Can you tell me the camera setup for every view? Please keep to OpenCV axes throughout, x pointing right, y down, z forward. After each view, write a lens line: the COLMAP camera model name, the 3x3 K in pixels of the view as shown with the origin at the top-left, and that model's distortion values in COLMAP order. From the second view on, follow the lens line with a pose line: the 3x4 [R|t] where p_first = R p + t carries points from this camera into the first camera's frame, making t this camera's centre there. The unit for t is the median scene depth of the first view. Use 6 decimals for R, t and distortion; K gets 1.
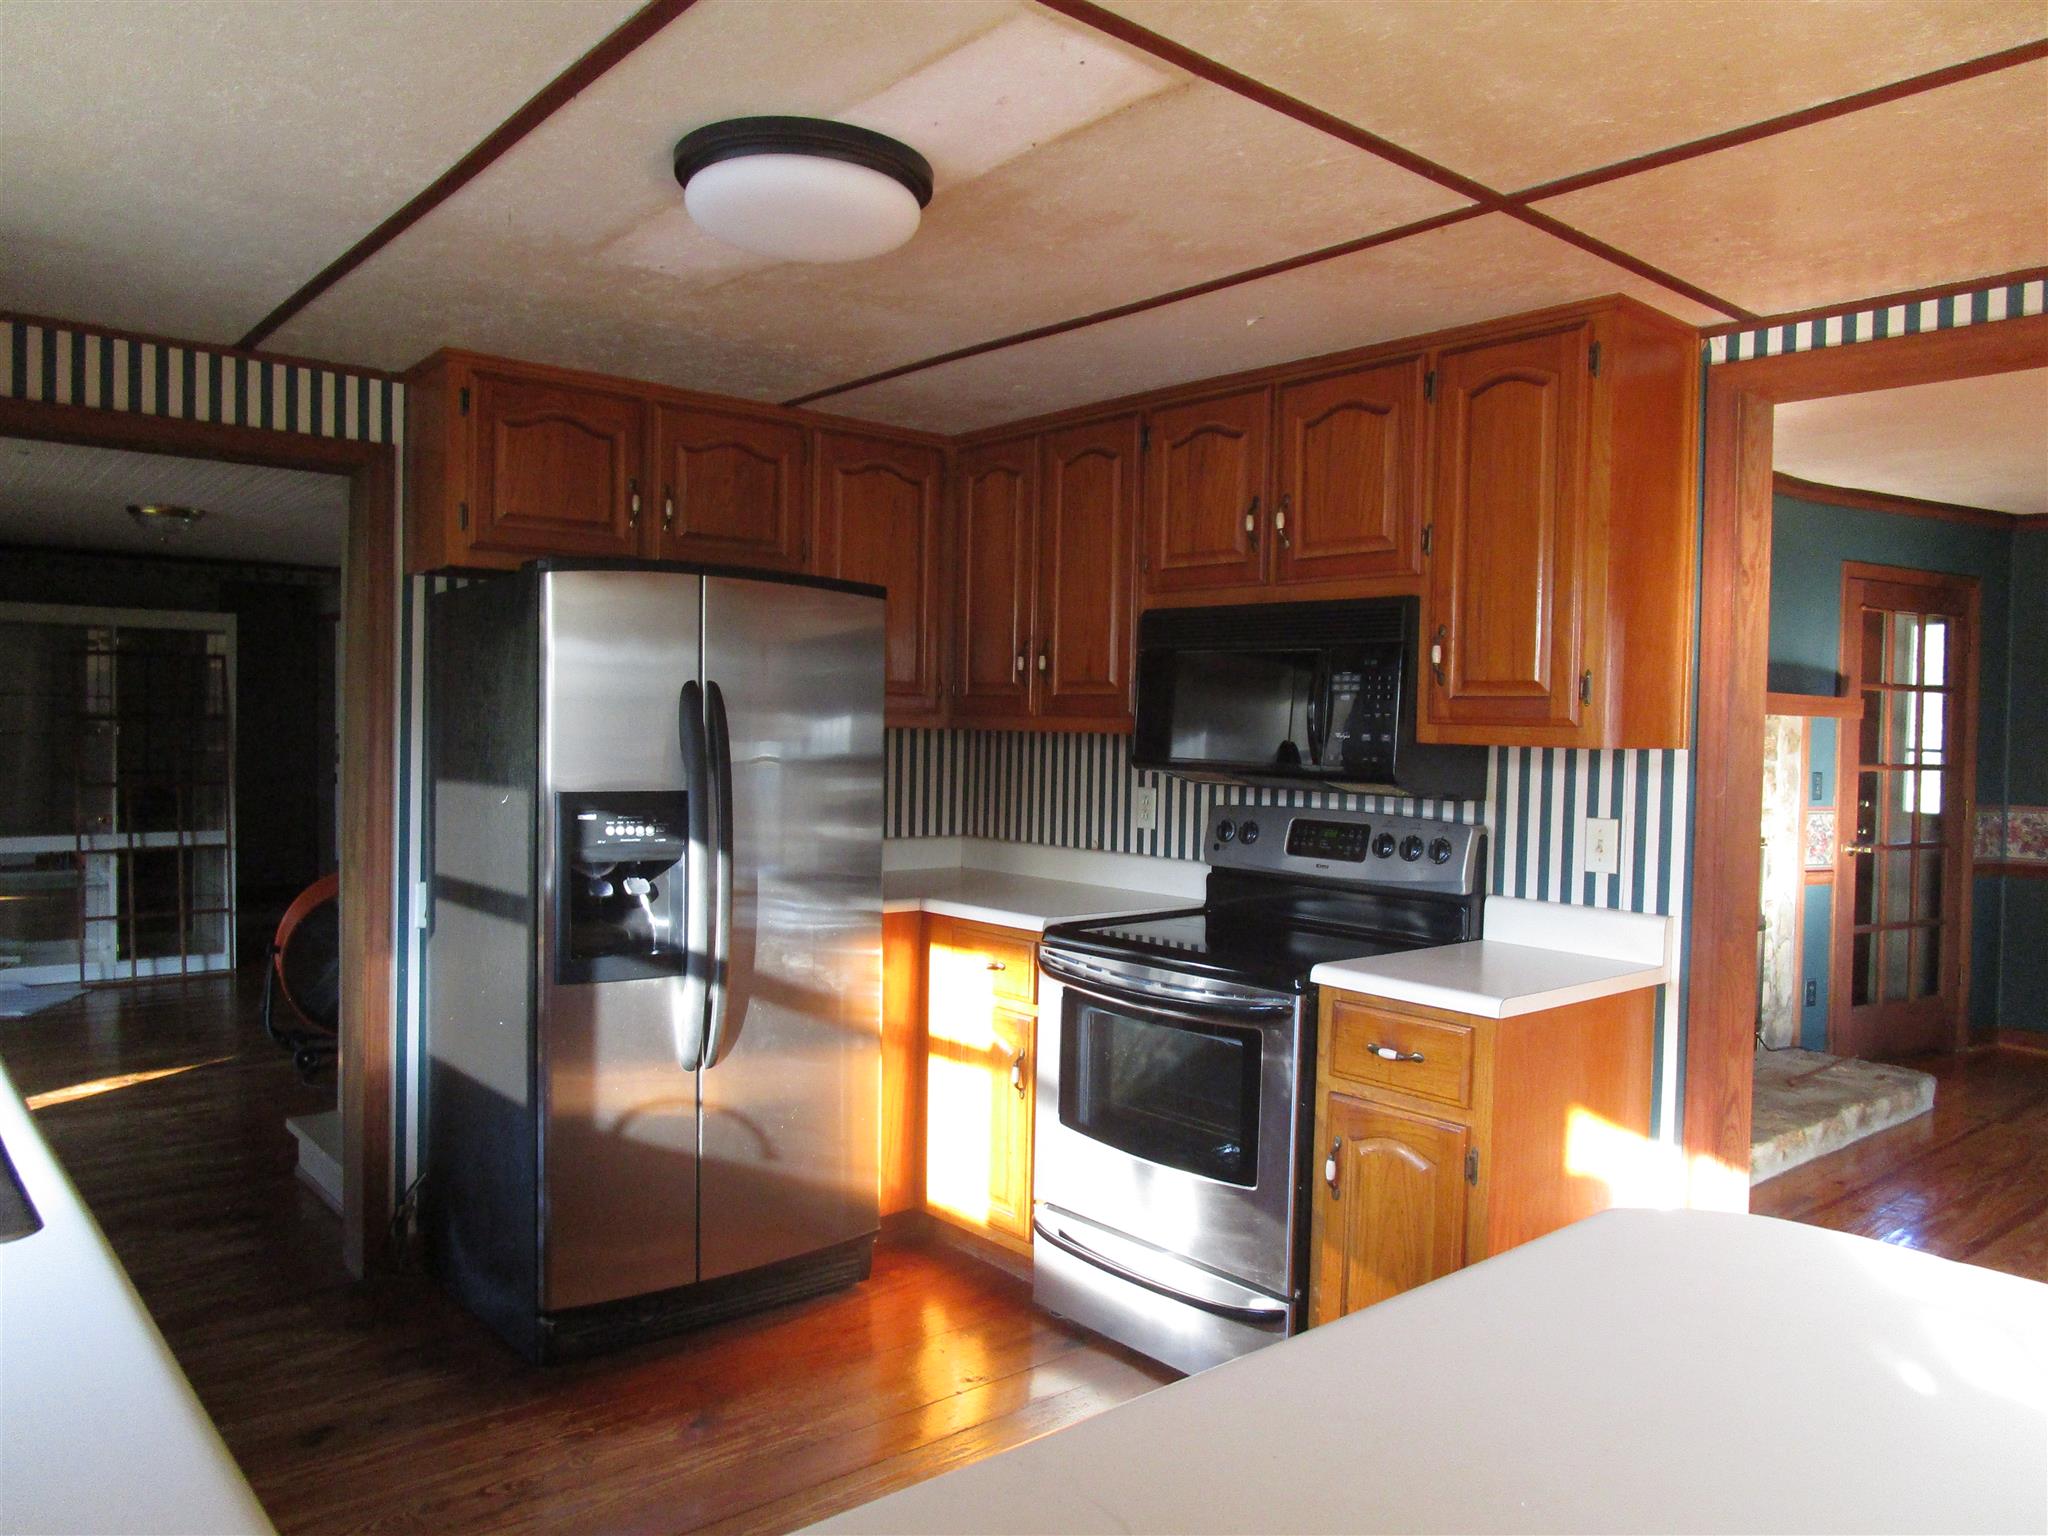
lens RADIAL K [[1459.4, 0, 1026.2], [0, 1459.4, 768.0], [0, 0, 1]] dist [0.004163, 0.002700]
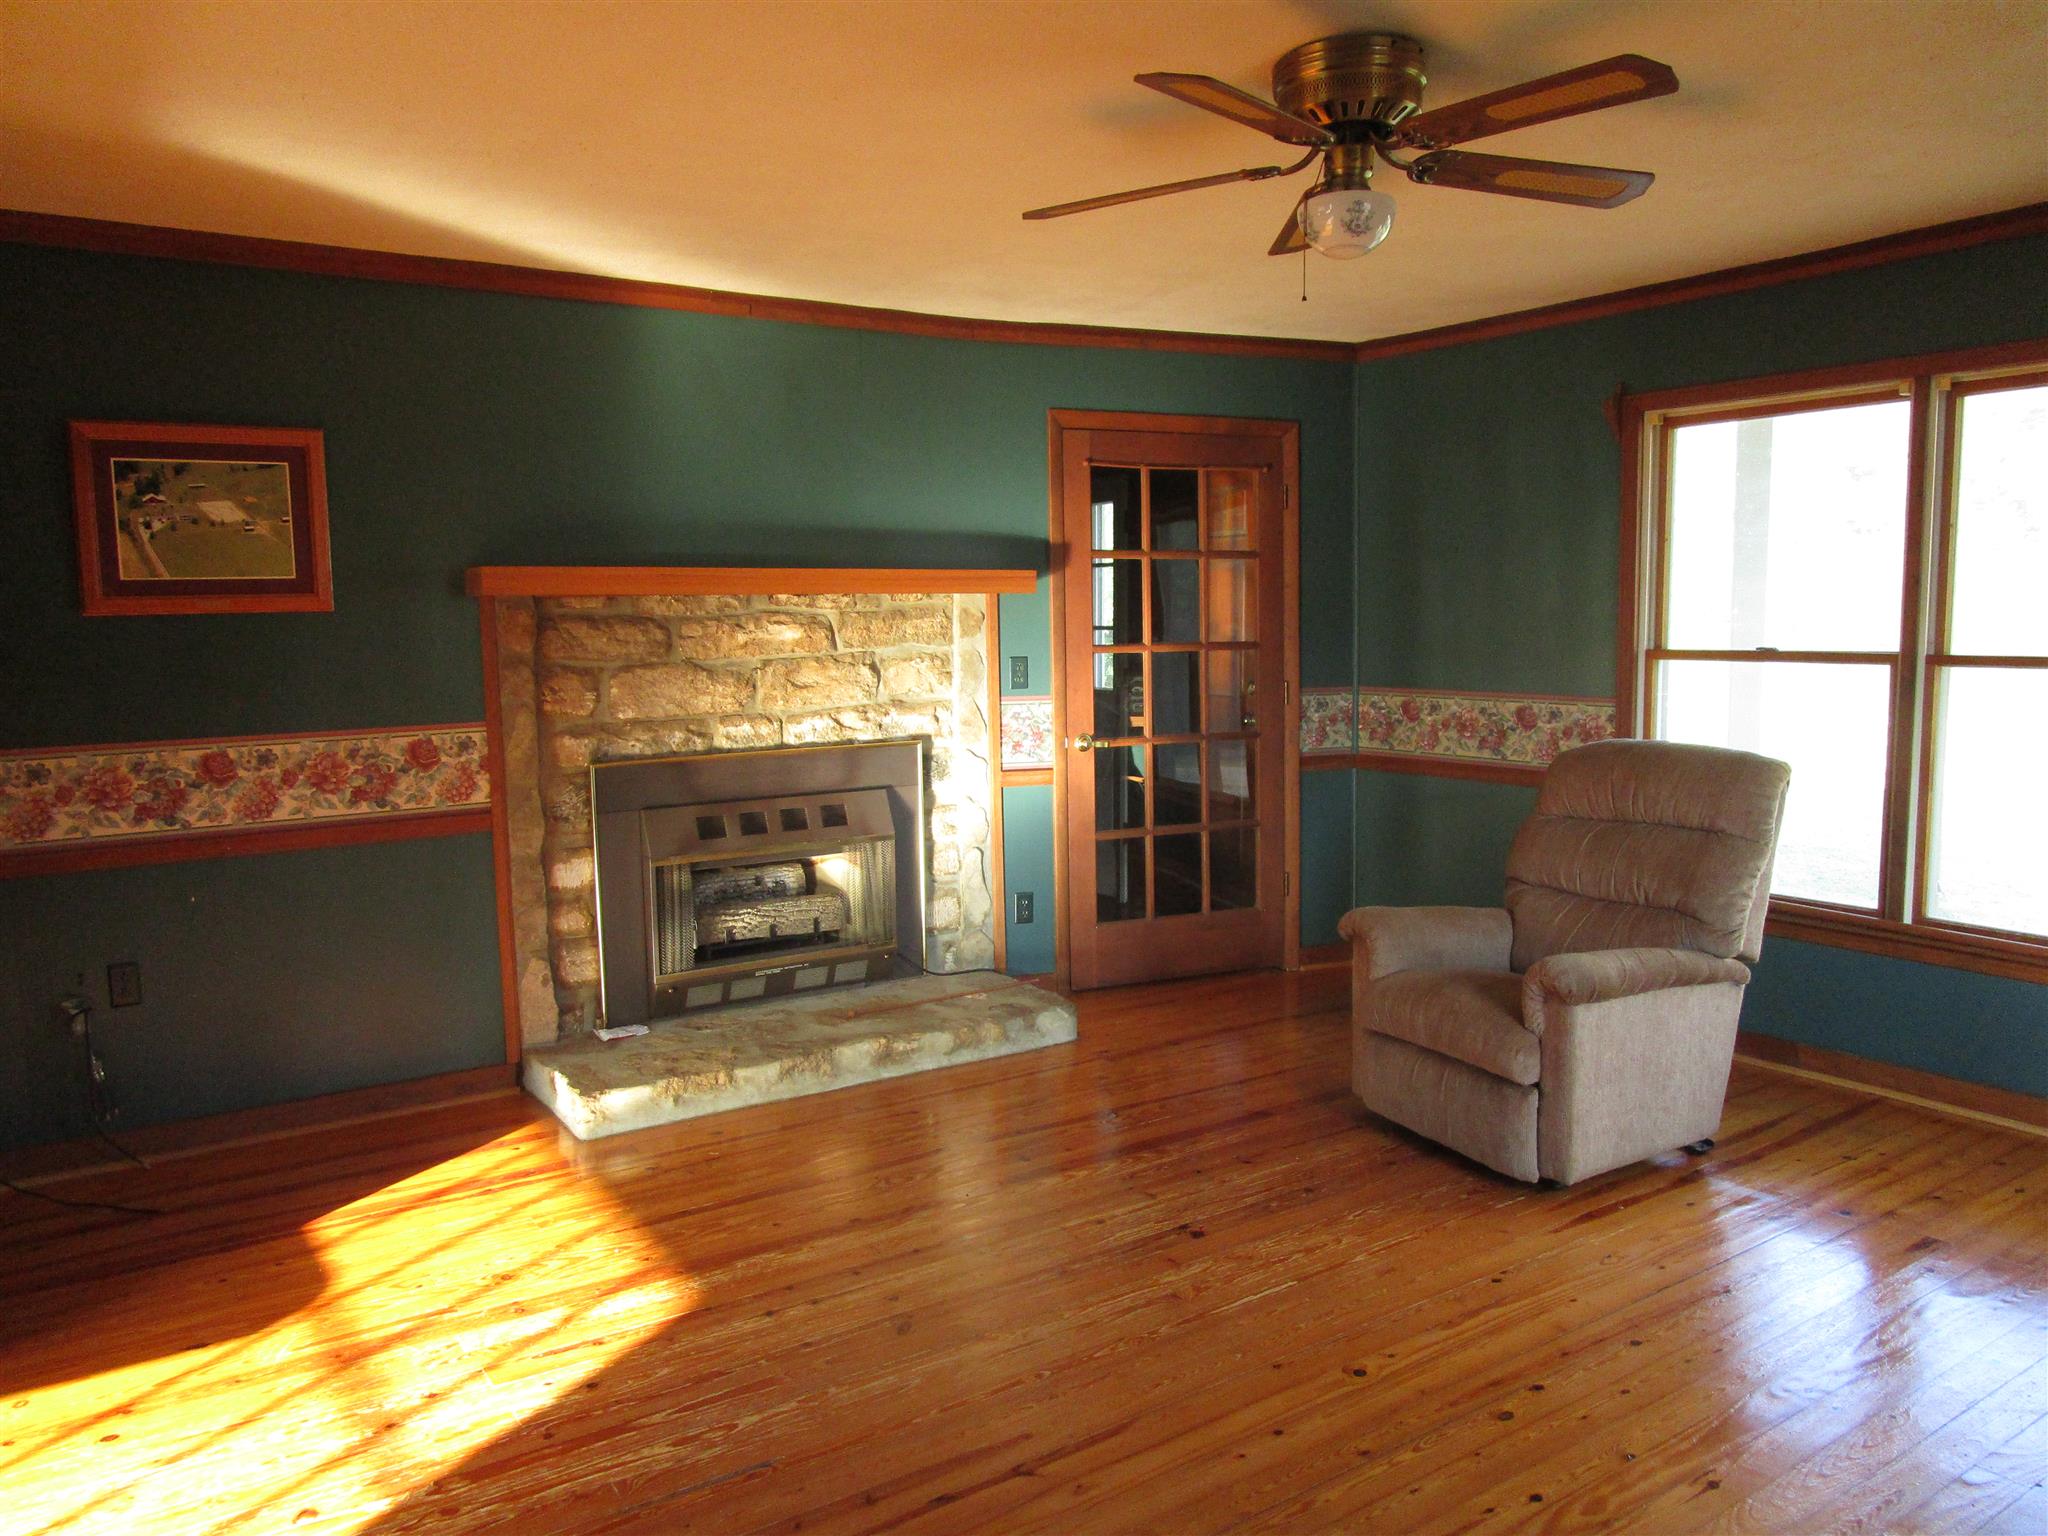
lens RADIAL K [[1459.4, 0, 1025.3], [0, 1459.4, 766.1], [0, 0, 1]] dist [0.004163, 0.002700]
pose [[0.991634, -0.018900, -0.127691, 0.647582], [0.027770, 0.997296, 0.068045, 0.008946], [0.126060, -0.071021, 0.989477, 0.136128]]
